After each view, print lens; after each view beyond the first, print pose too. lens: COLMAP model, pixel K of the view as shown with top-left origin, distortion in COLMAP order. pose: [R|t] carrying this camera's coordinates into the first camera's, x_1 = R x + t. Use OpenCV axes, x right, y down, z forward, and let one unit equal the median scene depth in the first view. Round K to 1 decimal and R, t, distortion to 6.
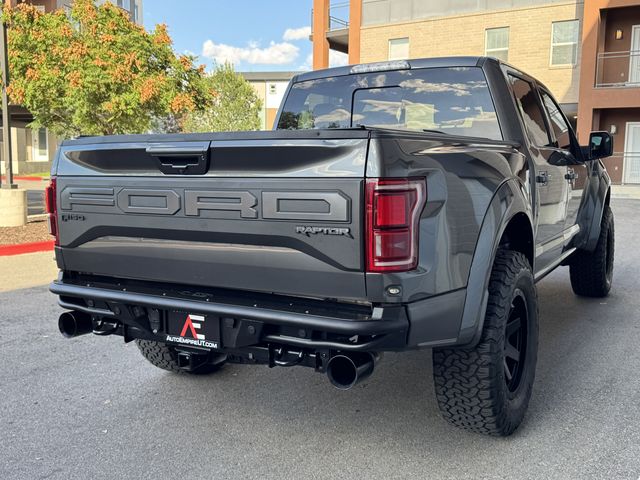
lens RADIAL K [[648.9, 0, 320.0], [0, 648.9, 240.0], [0, 0, 1]] dist [0.161992, -0.319389]
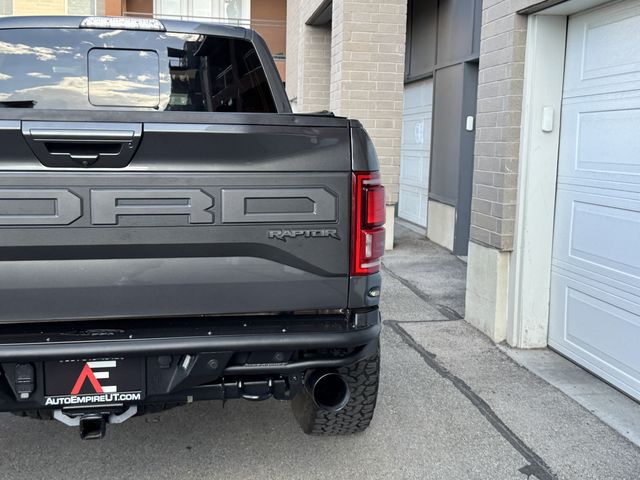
lens RADIAL K [[769.8, 0, 315.2], [0, 769.8, 234.1], [0, 0, 1]] dist [0.197155, -0.469591]
pose [[0.765575, -0.067446, 0.639801, -0.551676], [0.058421, 0.997669, 0.035266, -0.042052], [-0.640688, 0.010379, 0.767731, 0.180001]]
